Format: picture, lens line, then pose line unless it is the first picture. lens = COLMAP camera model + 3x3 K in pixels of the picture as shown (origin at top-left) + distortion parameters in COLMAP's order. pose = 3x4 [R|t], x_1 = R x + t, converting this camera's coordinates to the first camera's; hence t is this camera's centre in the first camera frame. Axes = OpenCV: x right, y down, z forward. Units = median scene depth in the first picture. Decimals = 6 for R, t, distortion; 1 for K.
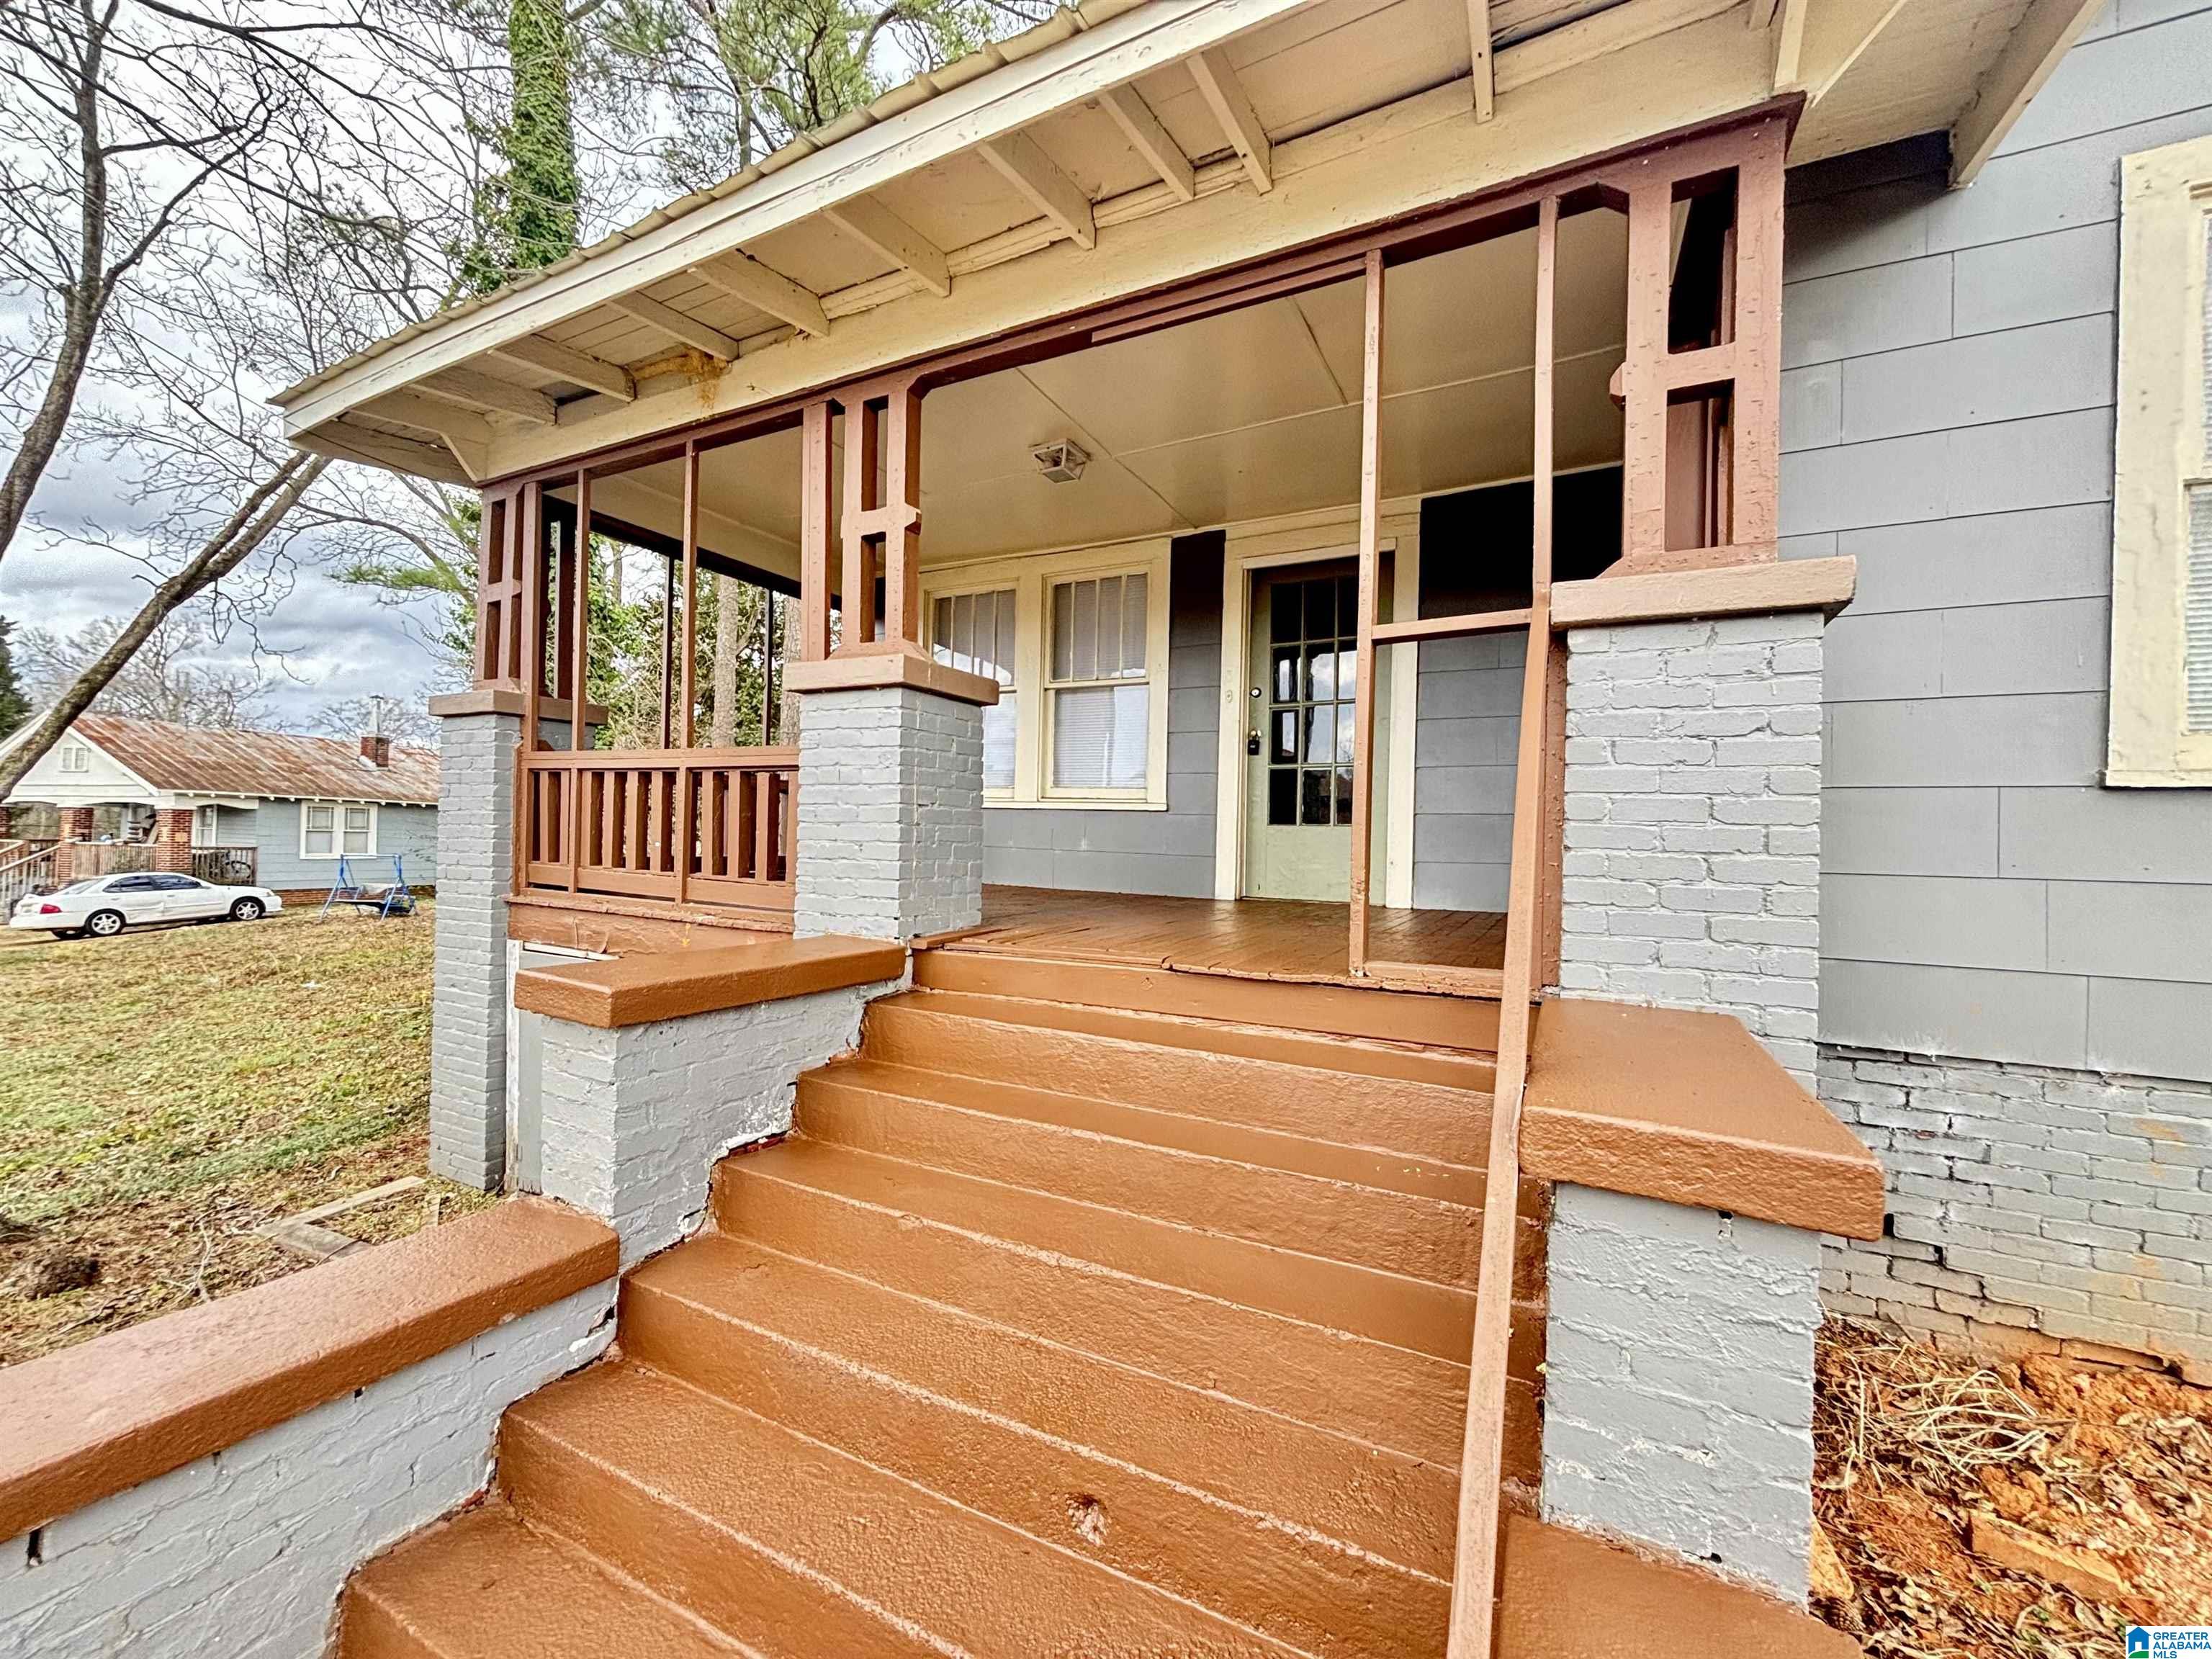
lens RADIAL K [[898.7, 0, 1101.7], [0, 898.7, 835.7], [0, 0, 1]] dist [0.006122, 0.000000]
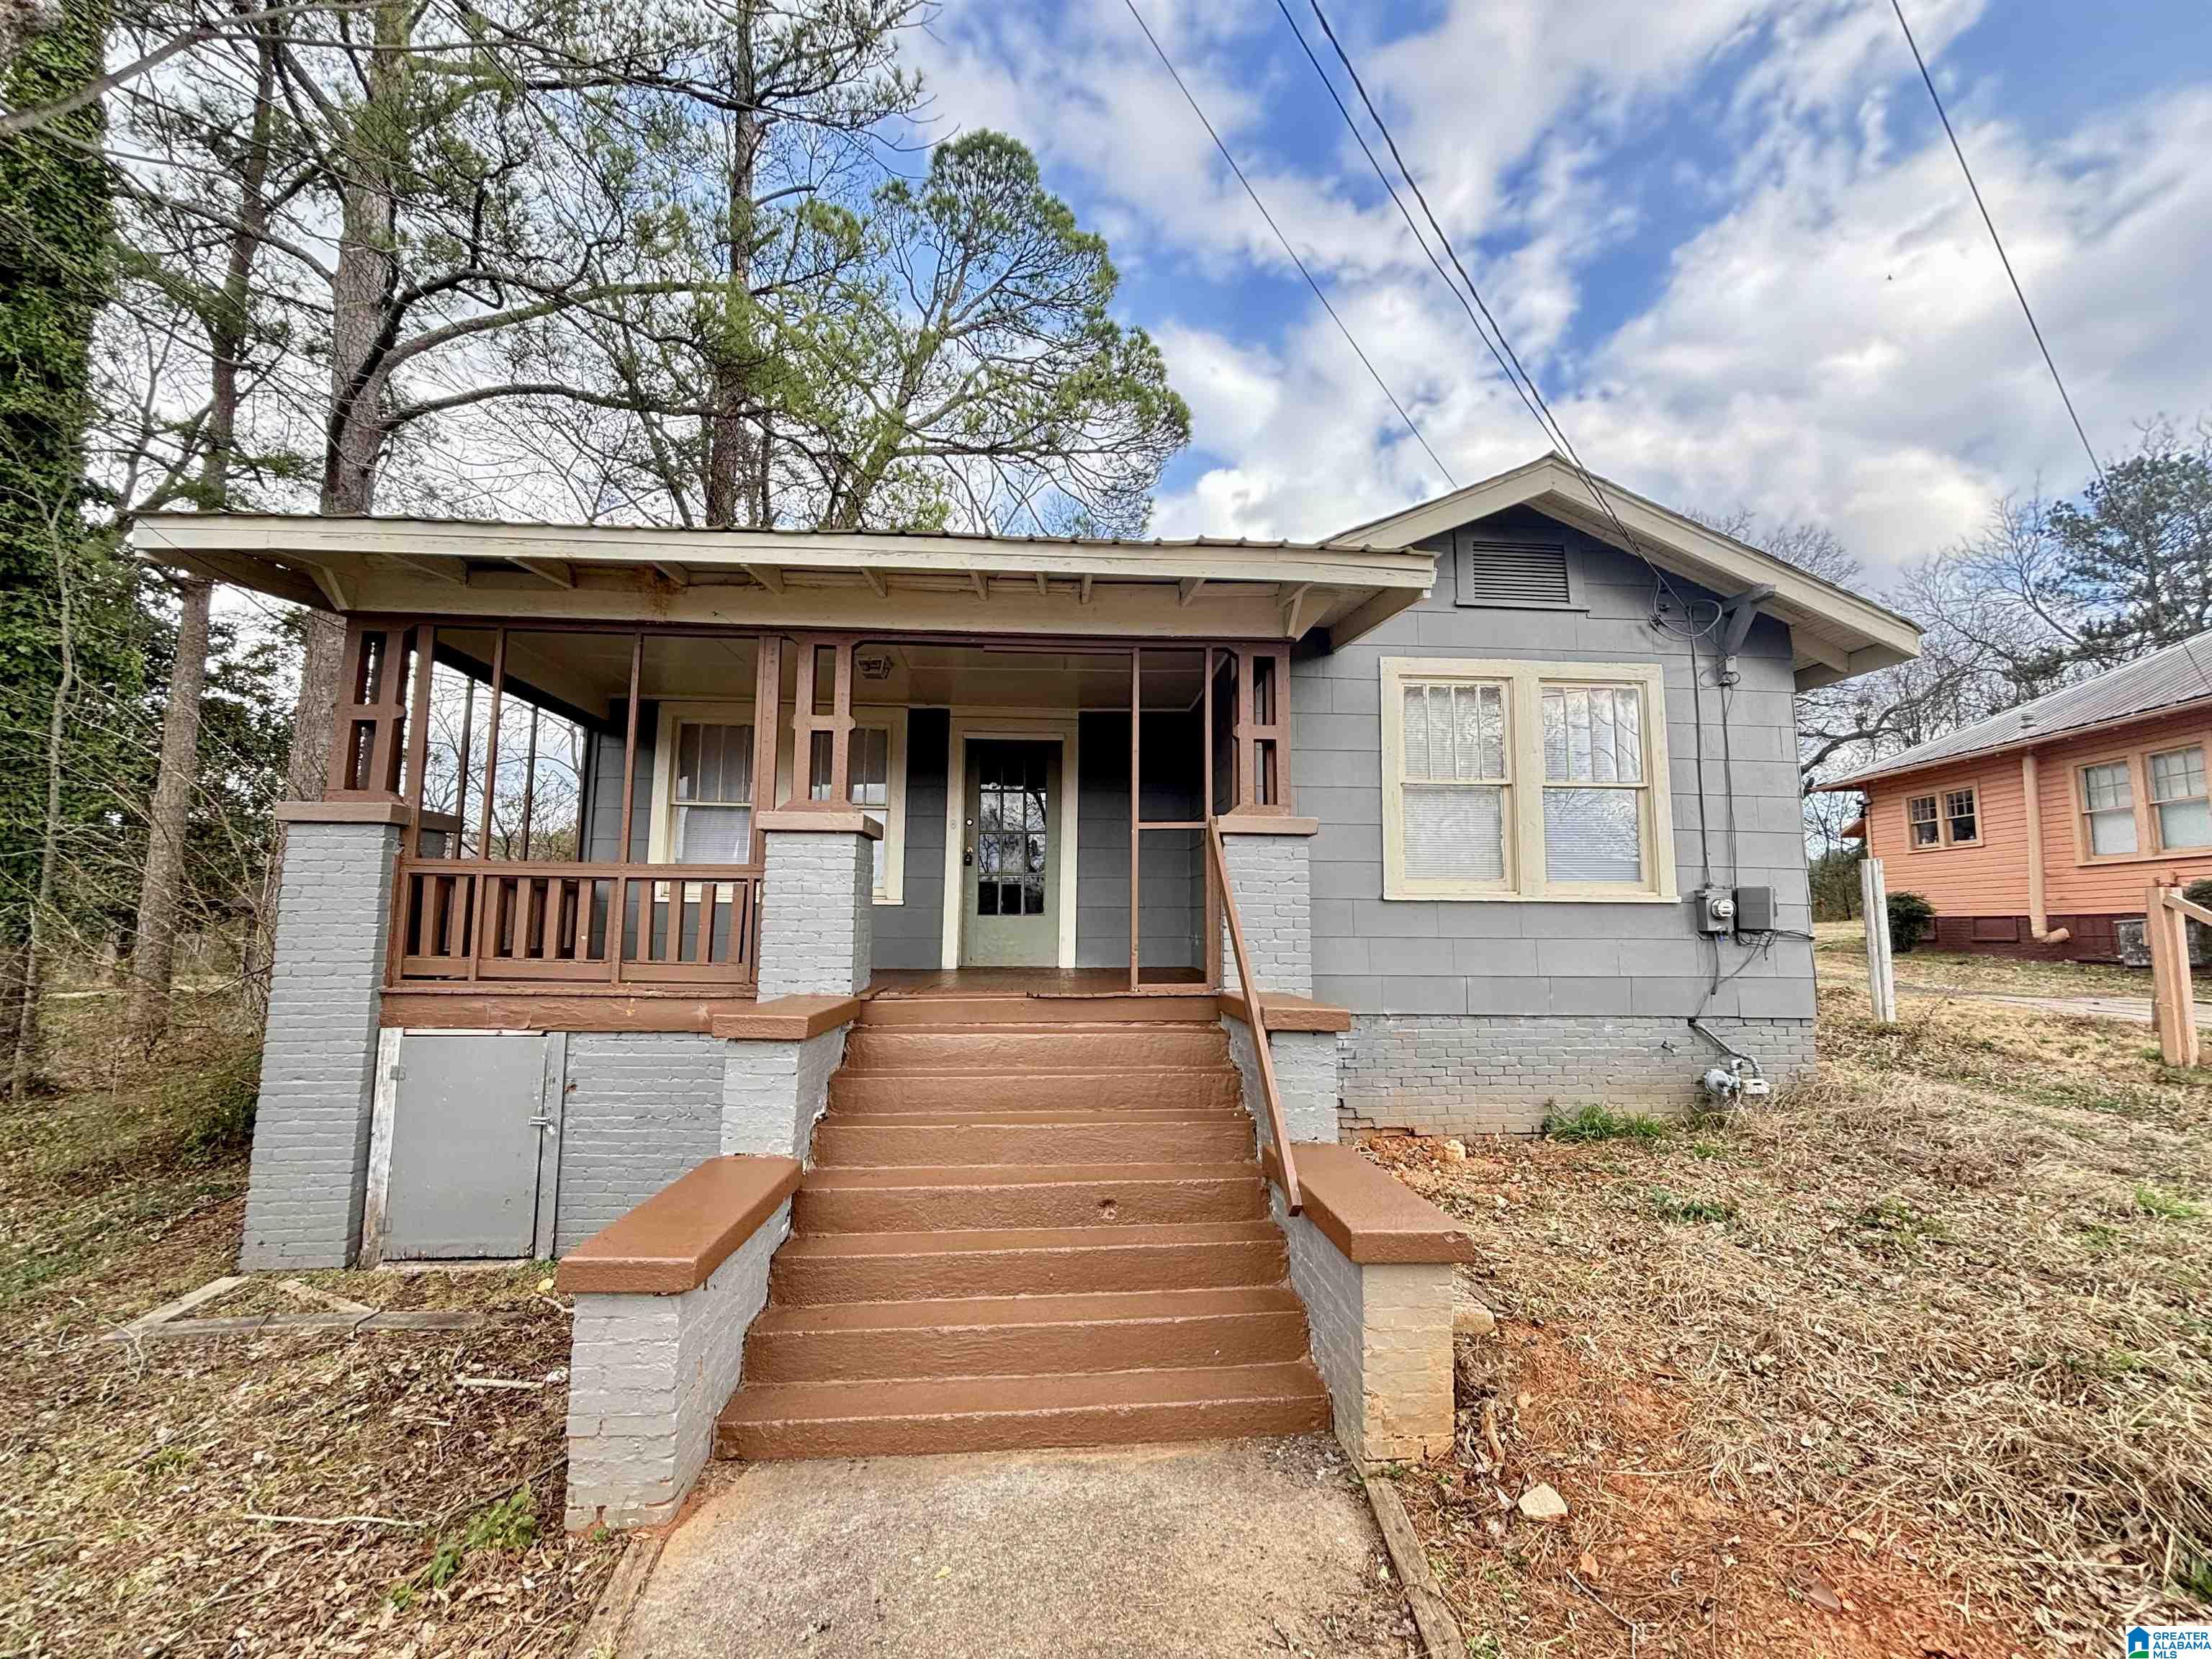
lens RADIAL K [[898.7, 0, 1110.3], [0, 898.7, 832.5], [0, 0, 1]] dist [0.006122, 0.000000]
pose [[0.854592, 0.038413, 0.517877, -0.483327], [0.010605, 0.995761, -0.091361, -0.012905], [-0.519192, 0.083568, 0.850562, -0.427372]]
